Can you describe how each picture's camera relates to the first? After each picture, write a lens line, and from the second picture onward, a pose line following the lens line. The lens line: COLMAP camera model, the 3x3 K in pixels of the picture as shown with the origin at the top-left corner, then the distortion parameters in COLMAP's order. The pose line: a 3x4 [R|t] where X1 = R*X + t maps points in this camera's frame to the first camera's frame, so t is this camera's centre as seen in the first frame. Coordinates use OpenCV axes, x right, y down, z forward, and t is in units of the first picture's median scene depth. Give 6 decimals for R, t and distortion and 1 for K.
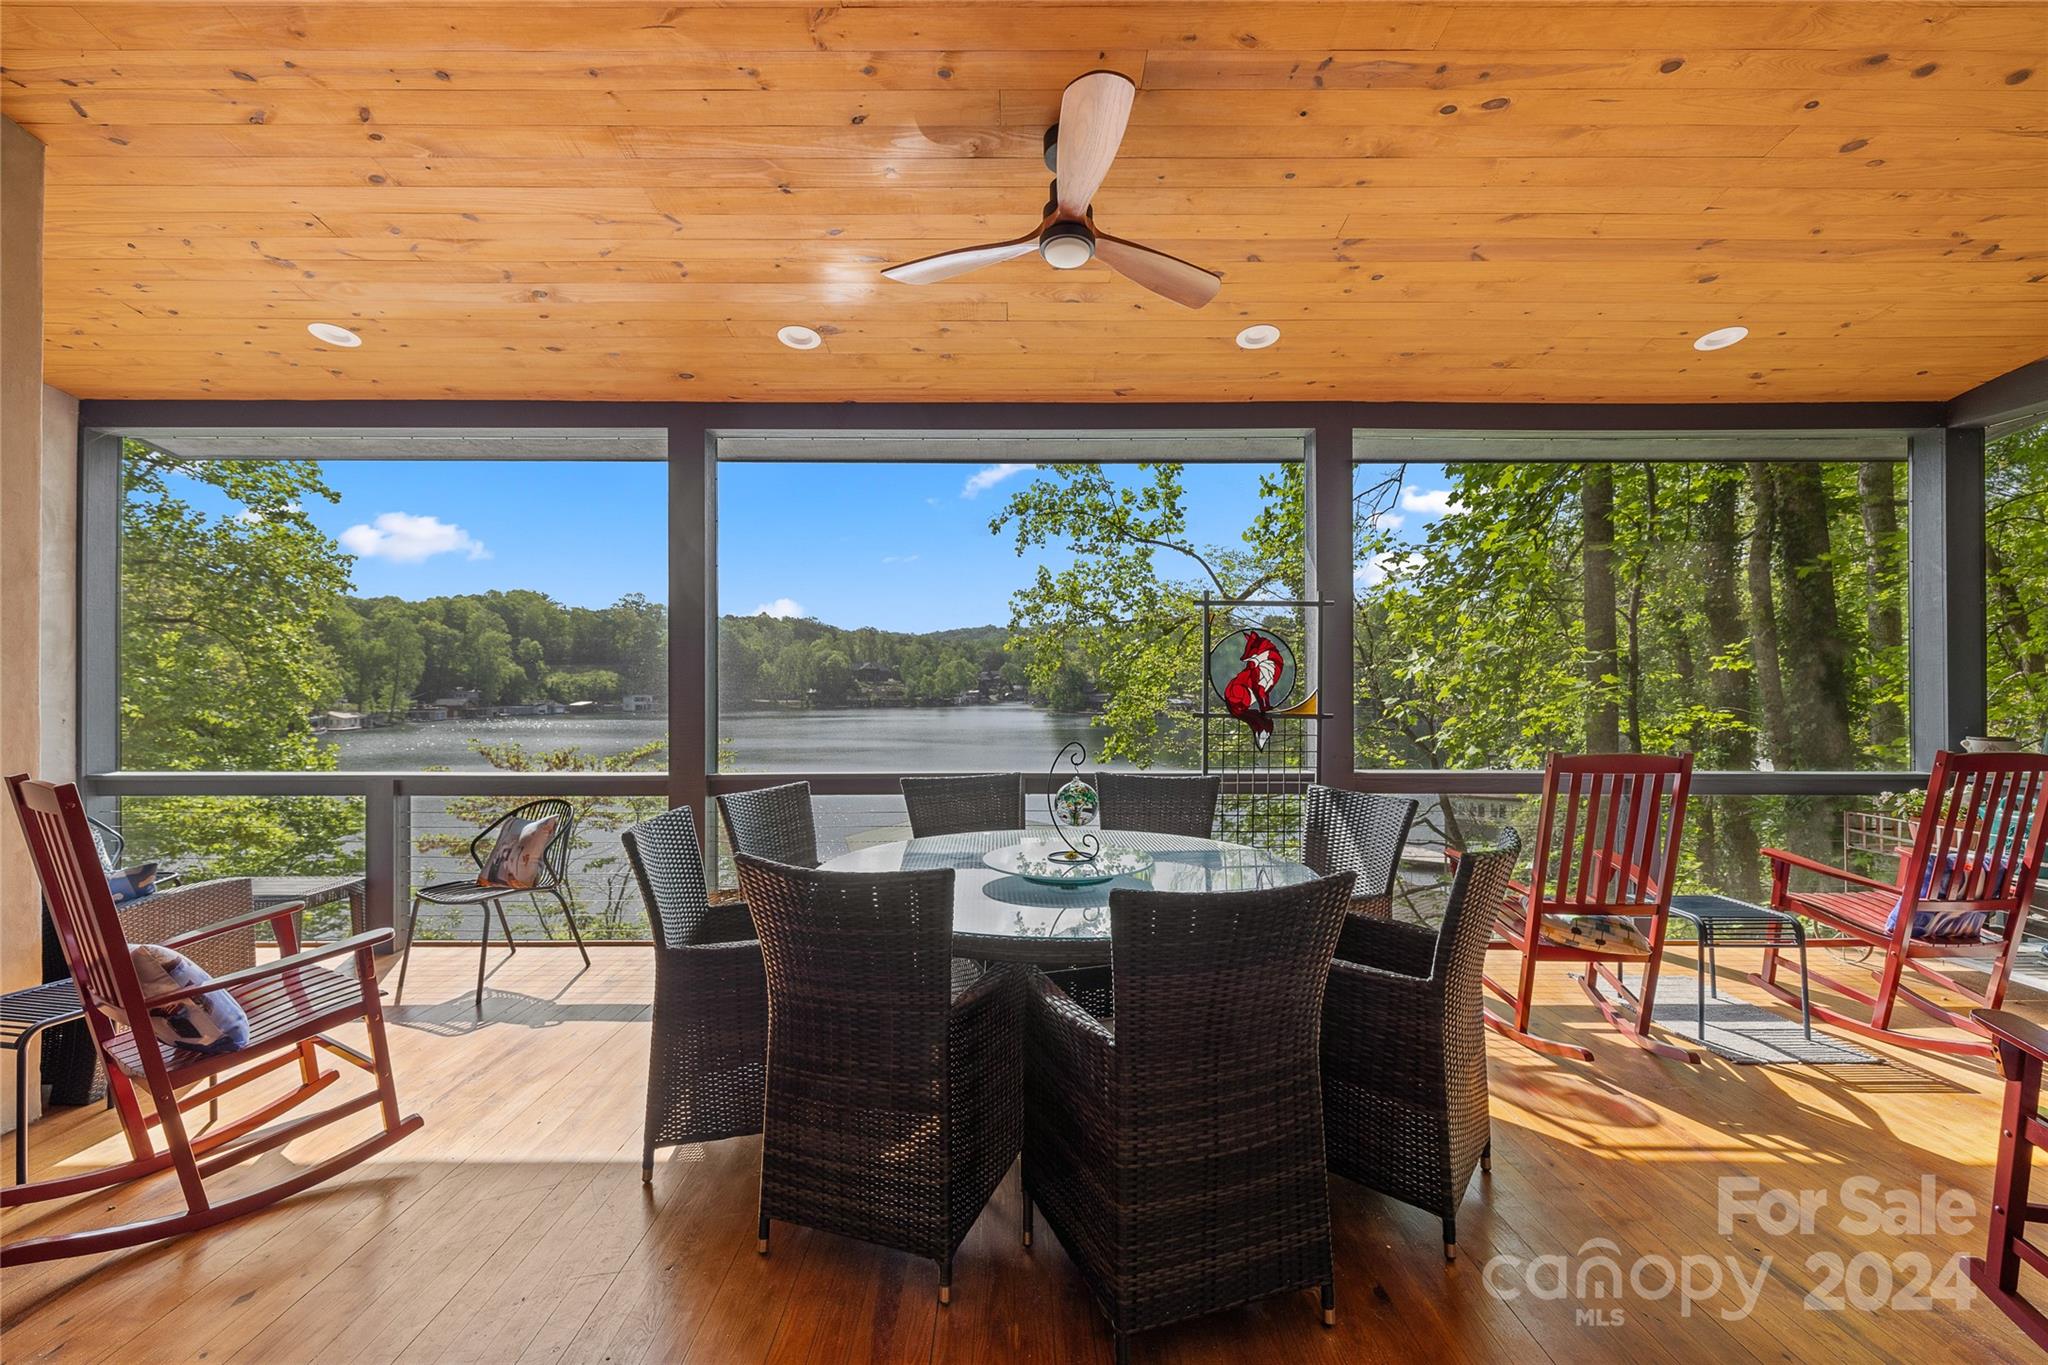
lens RADIAL K [[876.2, 0, 1004.0], [0, 876.2, 677.1], [0, 0, 1]] dist [-0.004395, -0.000306]
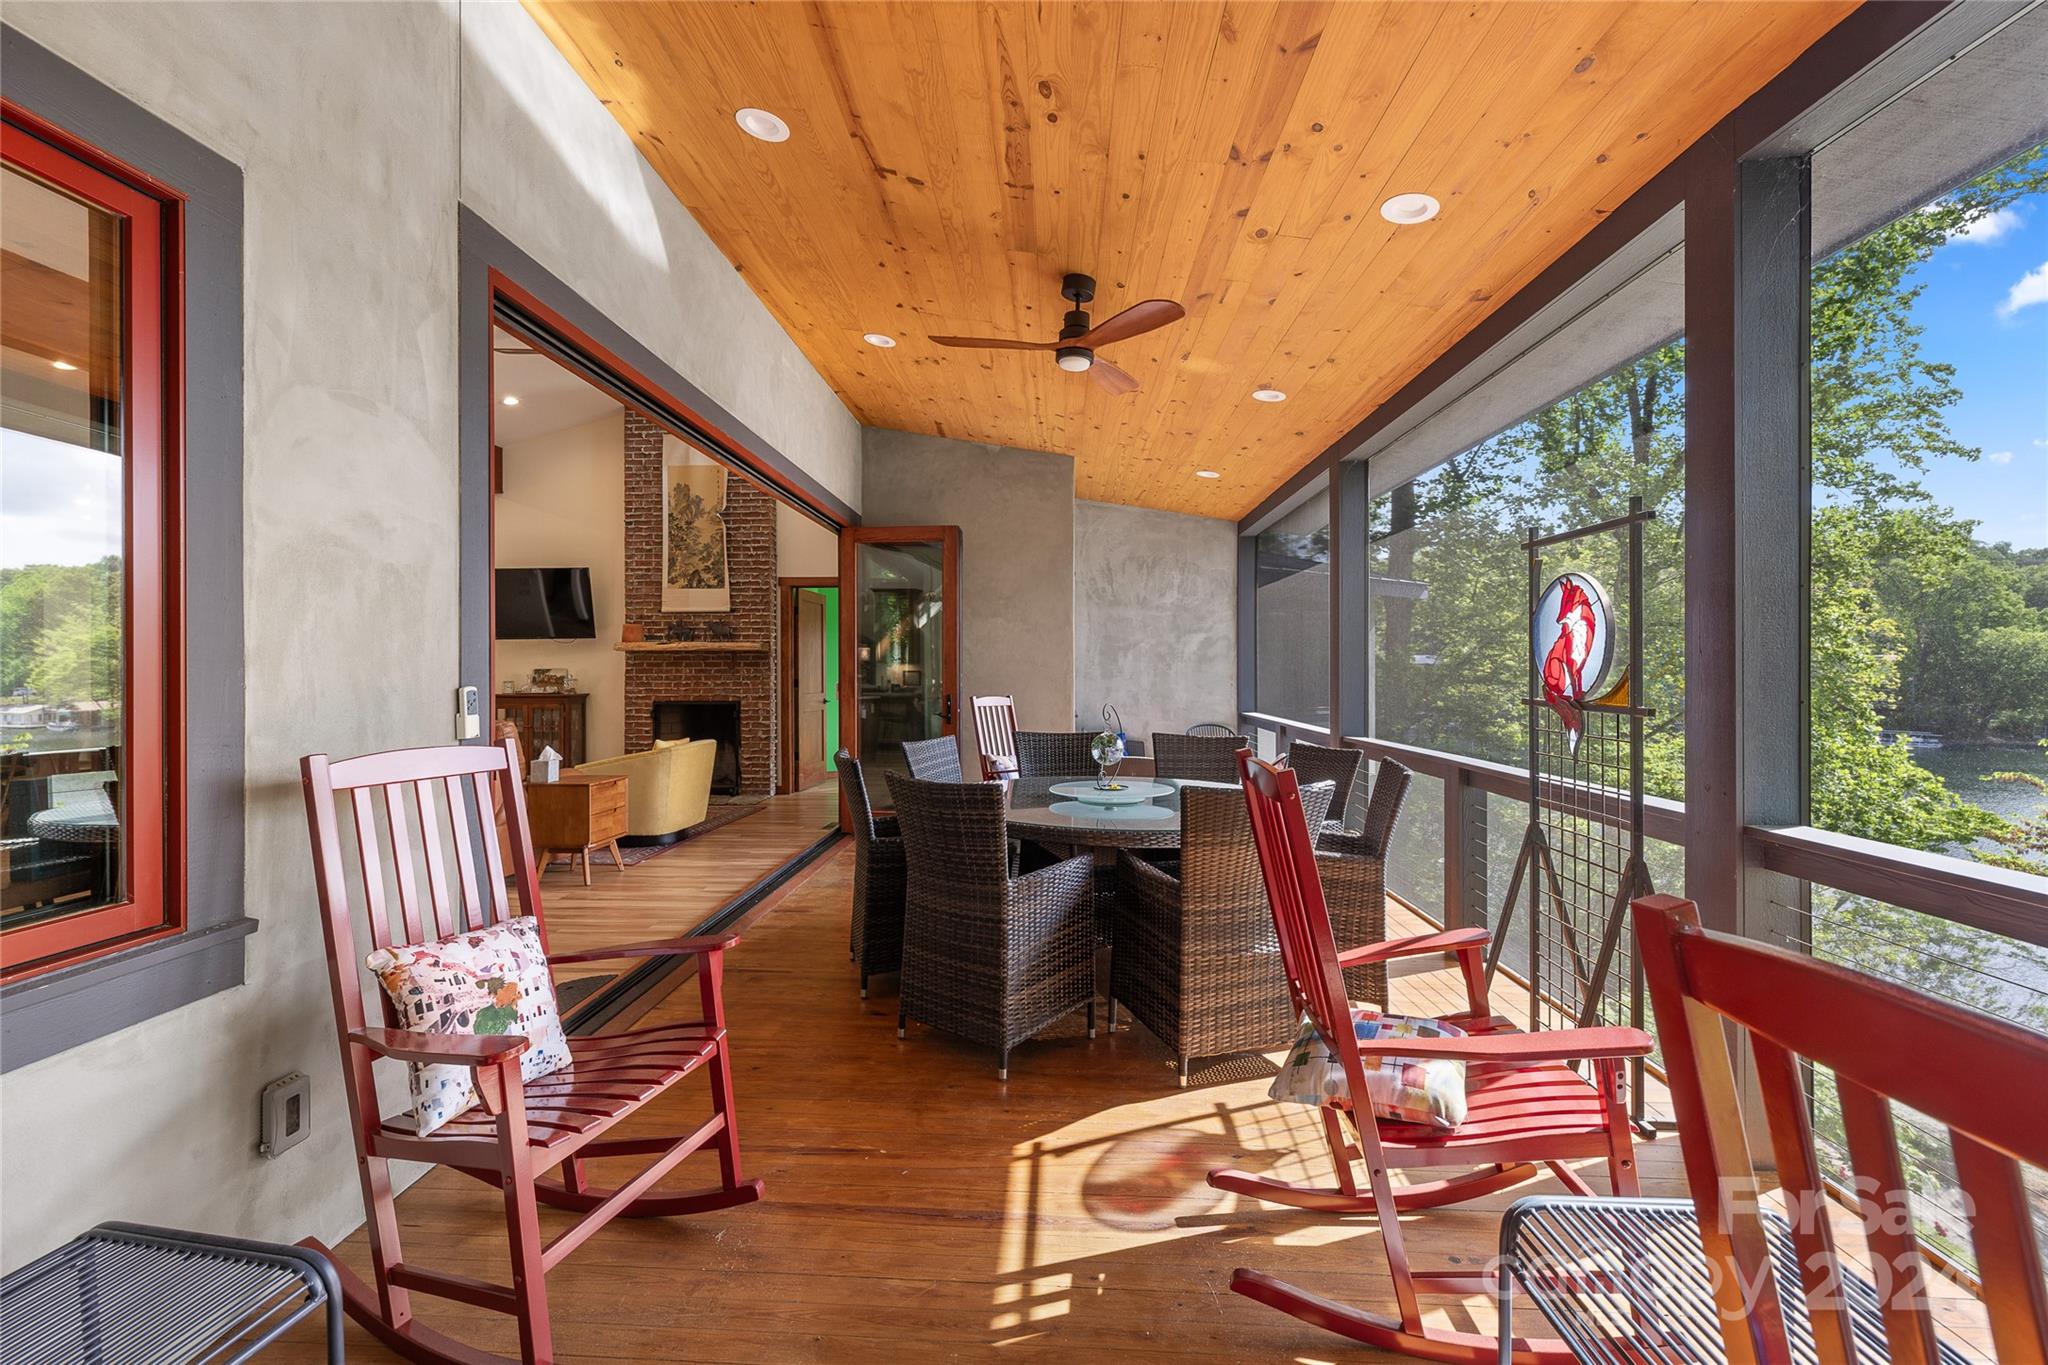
lens RADIAL K [[876.2, 0, 1022.5], [0, 876.2, 669.3], [0, 0, 1]] dist [-0.004395, -0.000306]
pose [[-0.029924, -0.003582, -0.999546, 0.848345], [0.009741, 0.999945, -0.003875, 0.014135], [0.999505, -0.009853, -0.029888, 0.533352]]
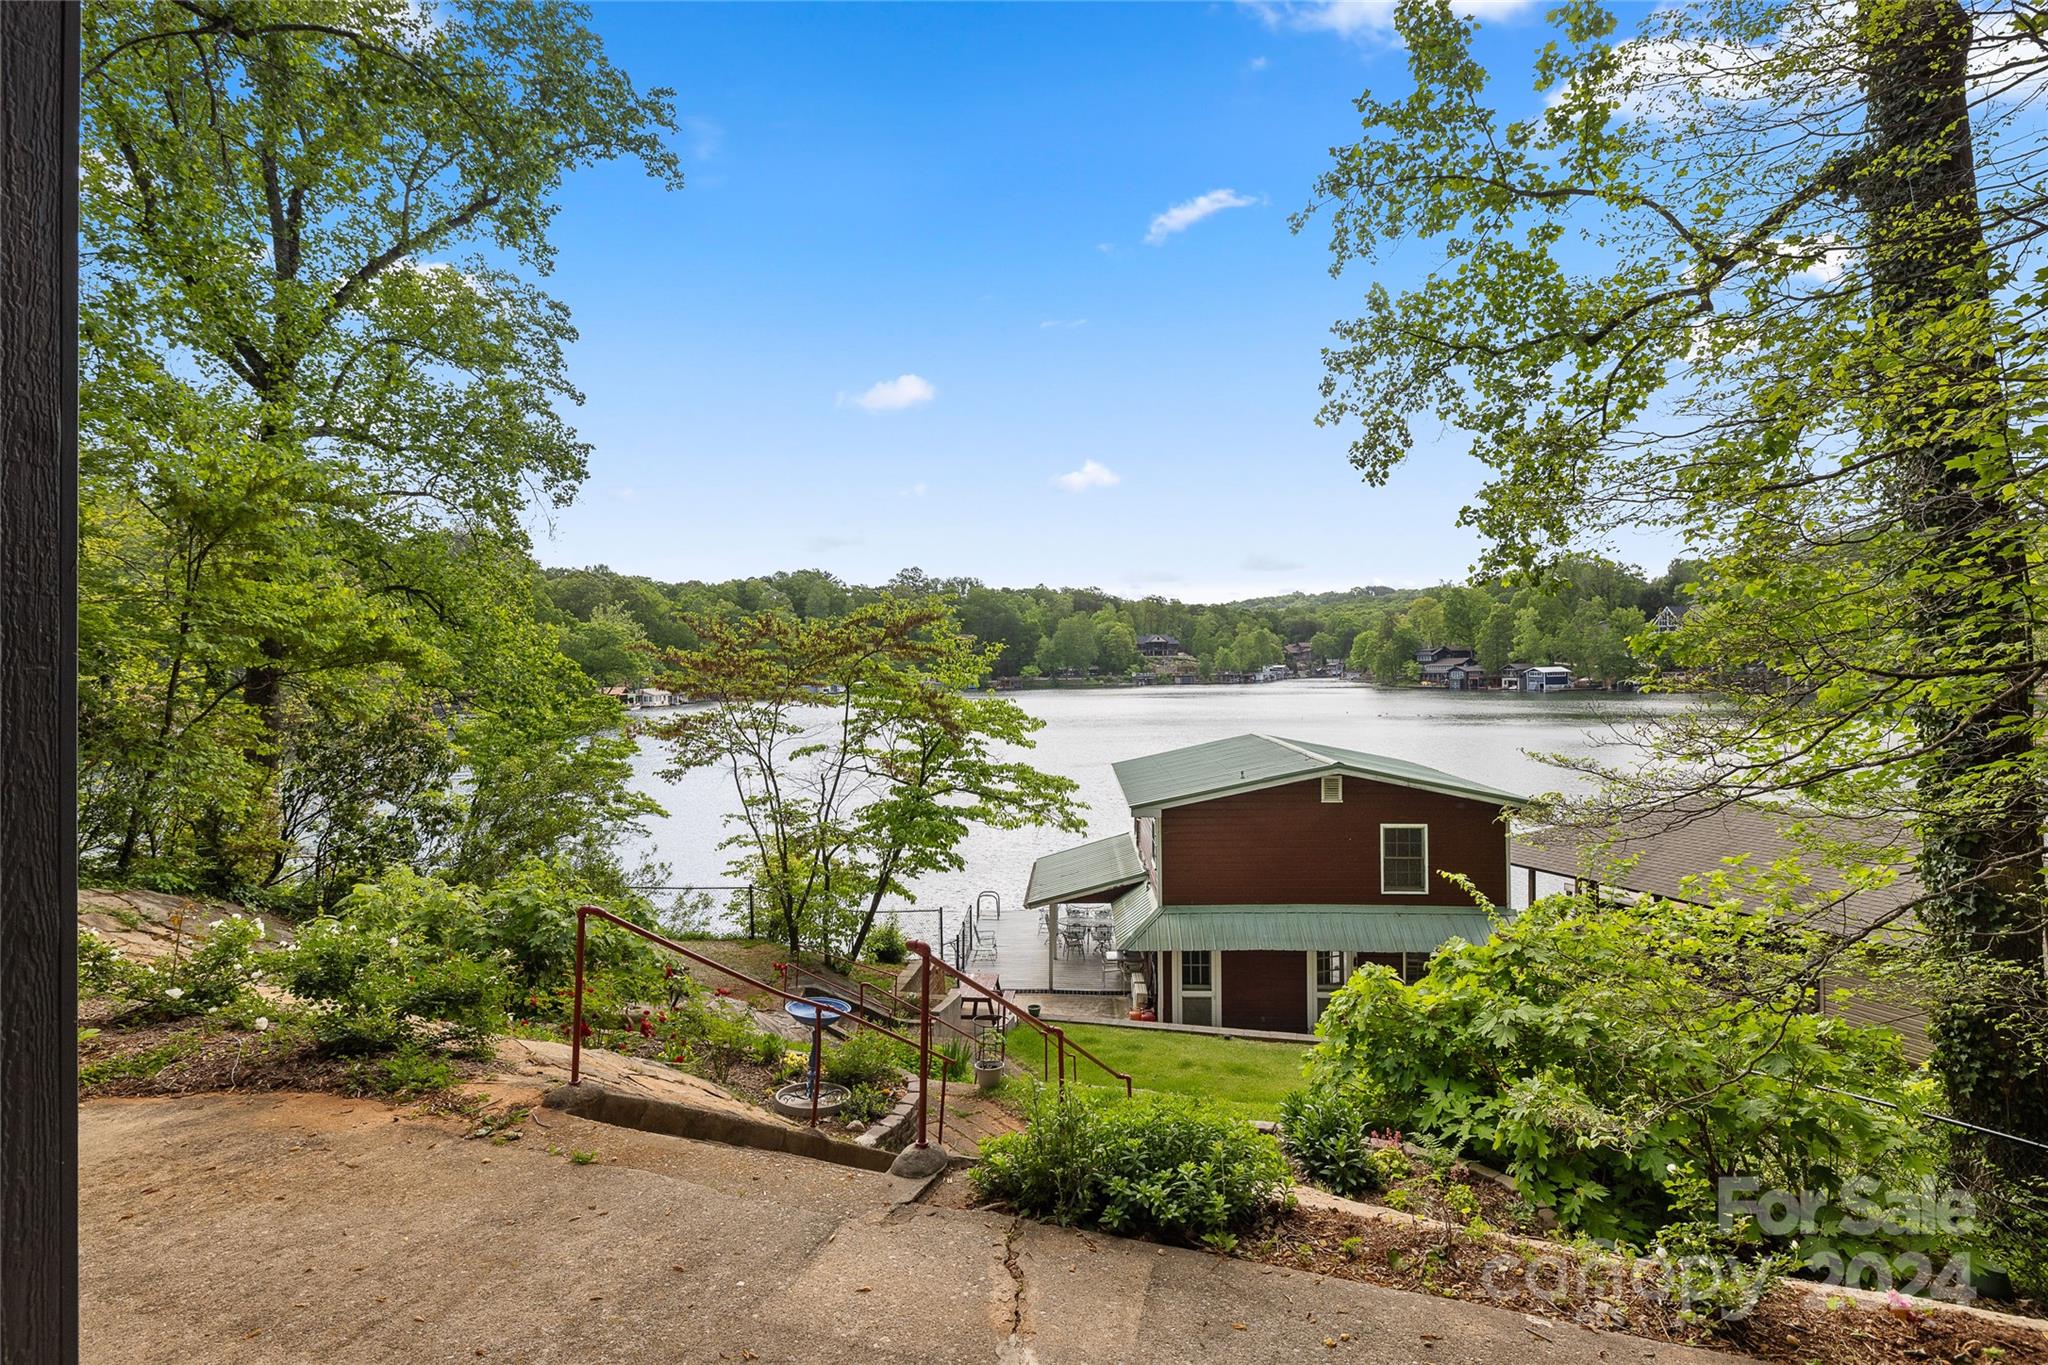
lens RADIAL K [[975.0, 0, 1002.1], [0, 975.0, 646.4], [0, 0, 1]] dist [0.013368, 0.000799]
pose [[0.952032, -0.023463, -0.305096, -0.014661], [0.021255, 0.999718, -0.010557, 0.587441], [0.305258, 0.003566, 0.952263, 0.798284]]
